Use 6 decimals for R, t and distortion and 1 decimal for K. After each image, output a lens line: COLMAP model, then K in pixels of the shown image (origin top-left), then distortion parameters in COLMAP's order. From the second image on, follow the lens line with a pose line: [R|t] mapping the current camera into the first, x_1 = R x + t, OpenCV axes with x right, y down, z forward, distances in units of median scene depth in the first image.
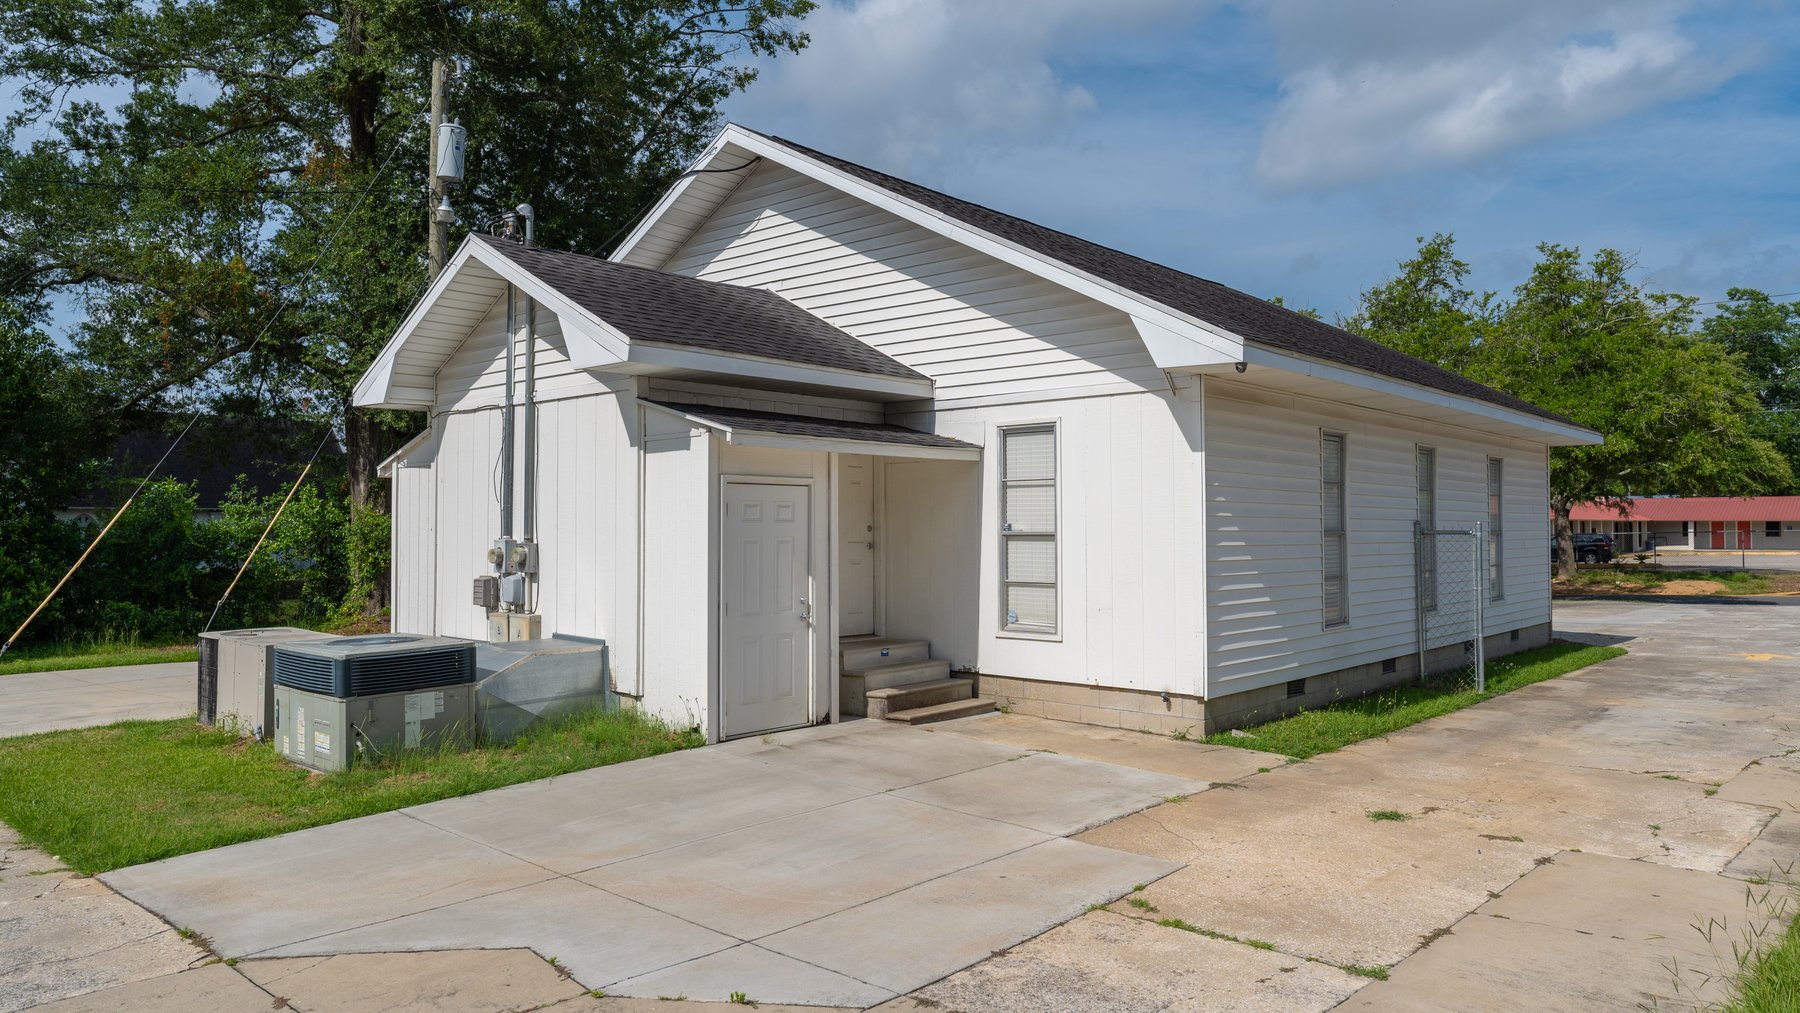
lens RADIAL K [[1173.7, 0, 900.0], [0, 1173.7, 506.5], [0, 0, 1]] dist [0.004419, 0.001705]
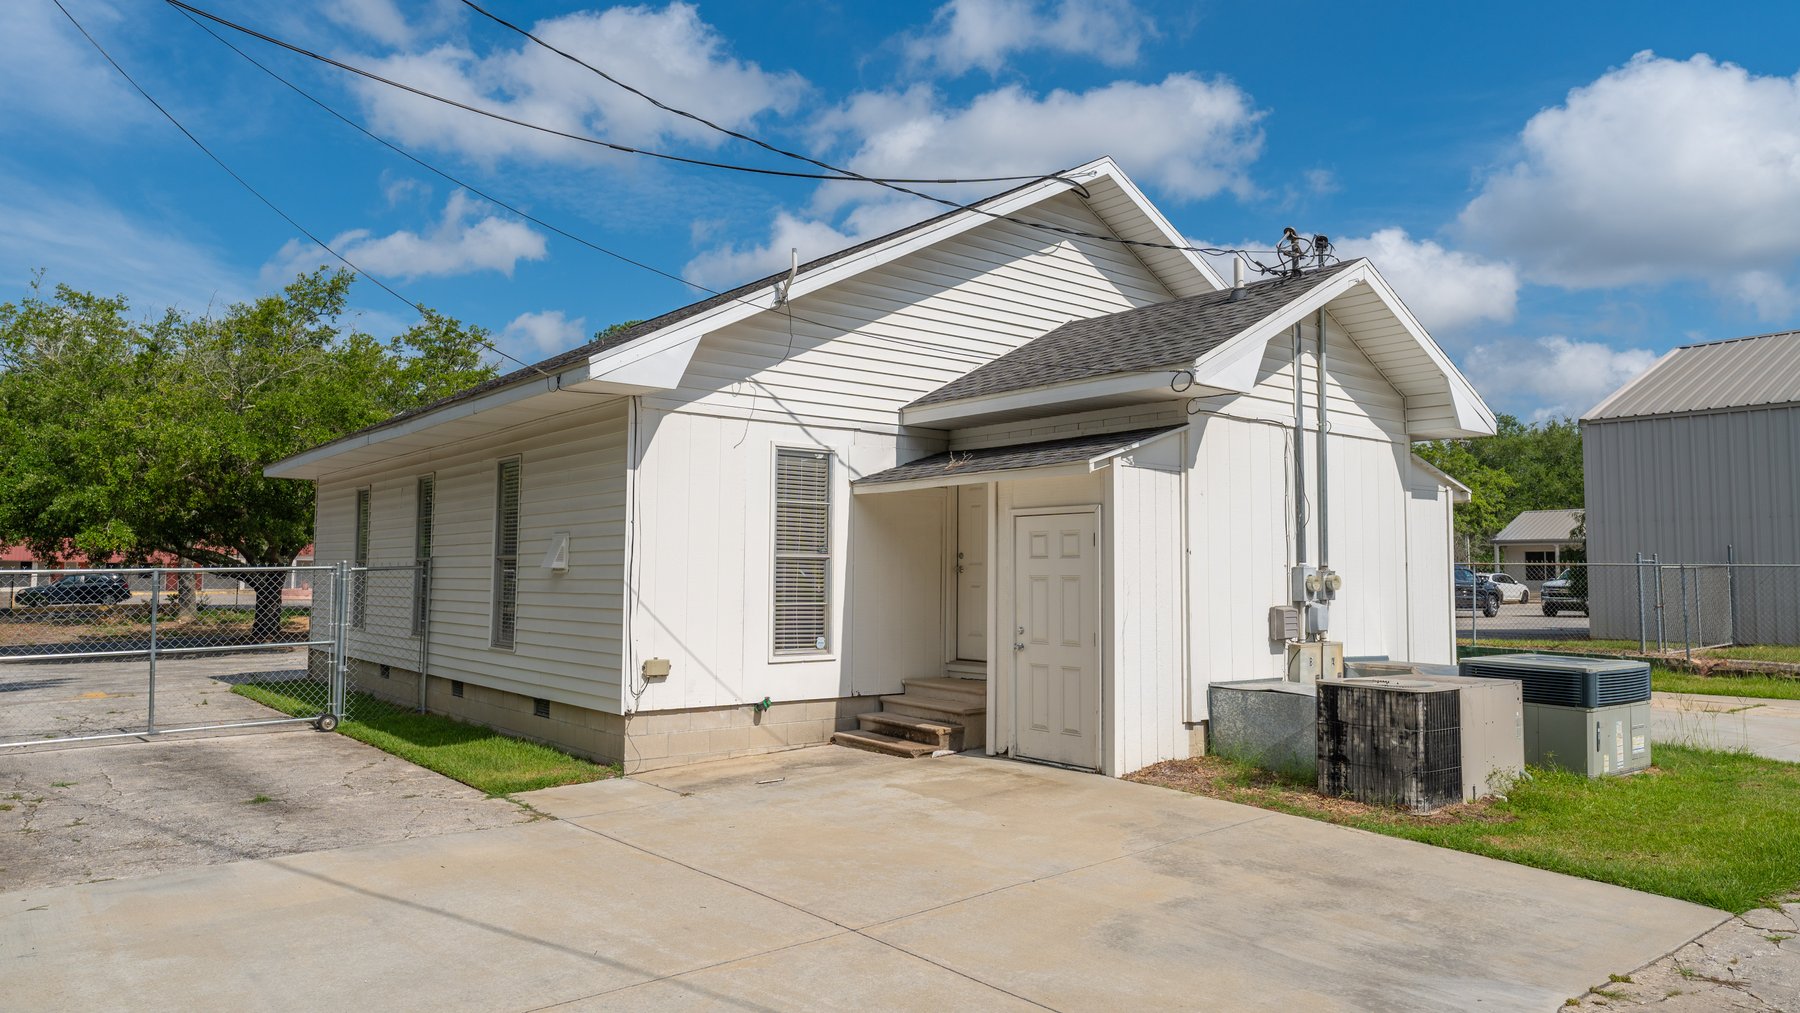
lens RADIAL K [[1173.7, 0, 900.0], [0, 1173.7, 506.5], [0, 0, 1]] dist [0.004419, 0.001705]
pose [[0.164076, 0.061836, 0.984508, -1.359043], [-0.027243, 0.997937, -0.058140, 0.044631], [-0.986072, -0.017282, 0.165422, 1.185421]]
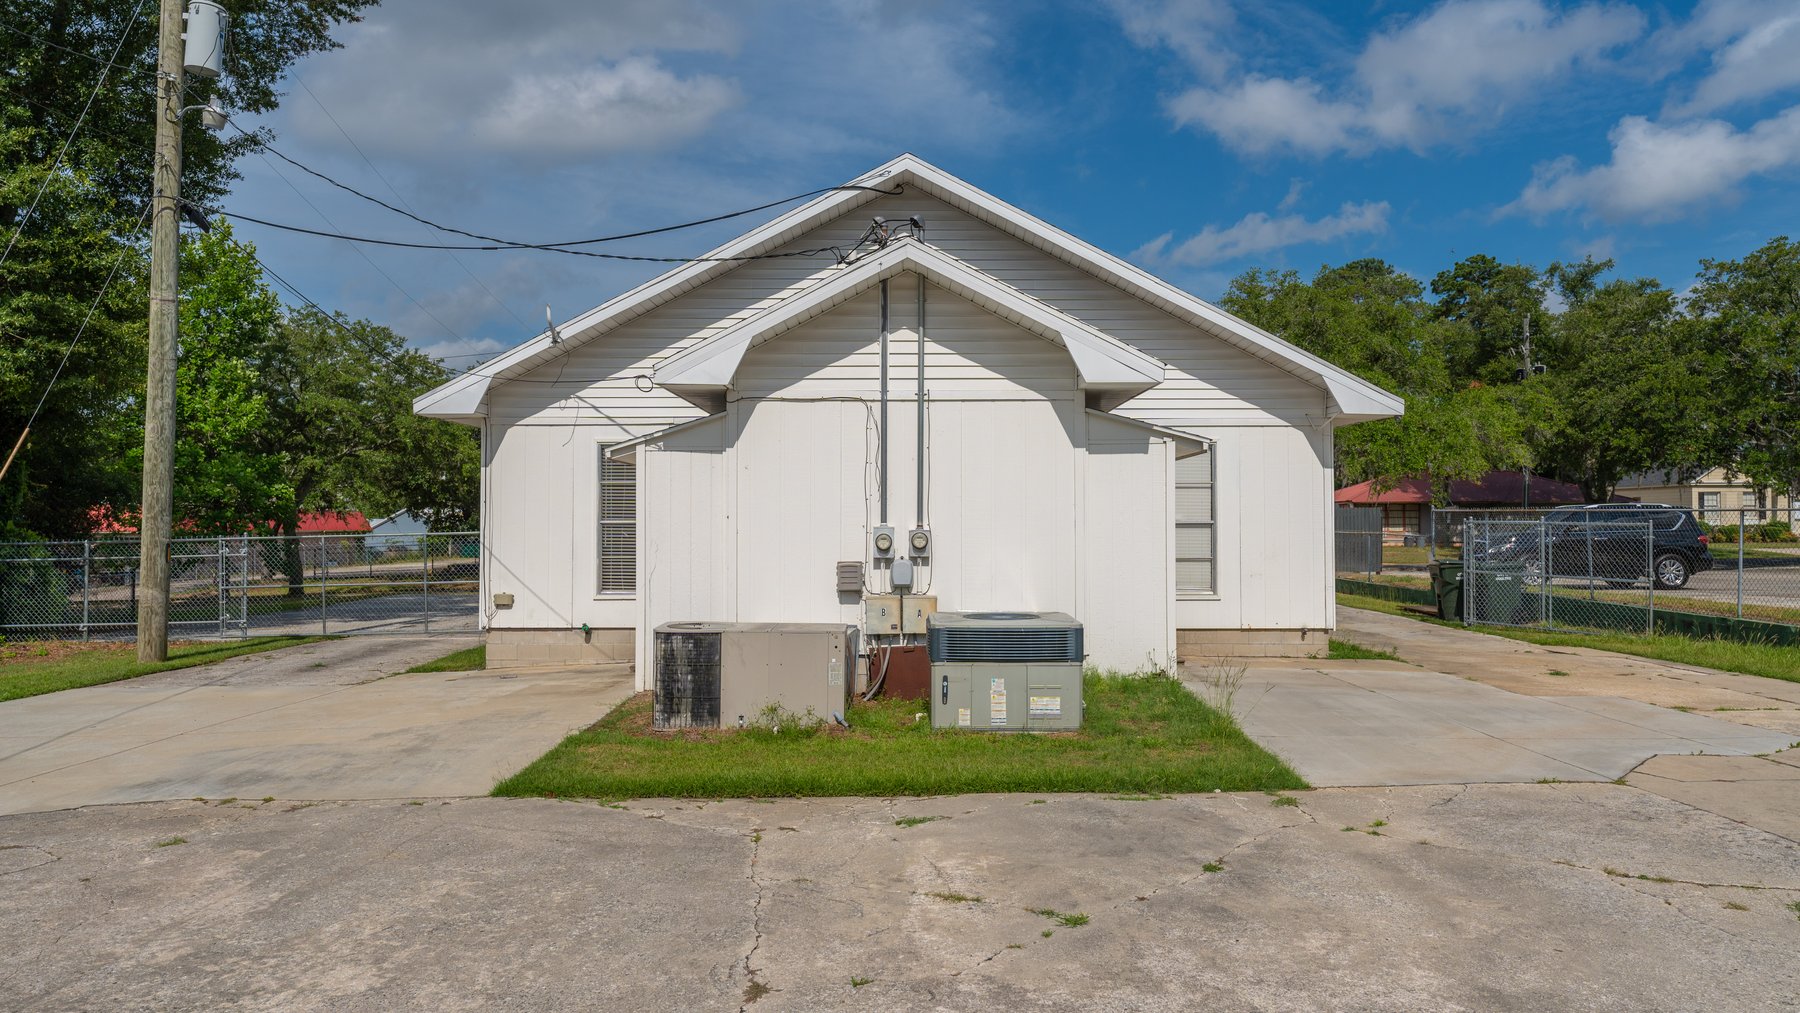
lens RADIAL K [[1173.7, 0, 900.0], [0, 1173.7, 506.5], [0, 0, 1]] dist [0.004419, 0.001705]
pose [[0.749701, 0.012757, 0.661653, -1.040602], [-0.012890, 0.999906, -0.004674, 0.015064], [-0.661651, -0.005025, 0.749795, 0.200632]]
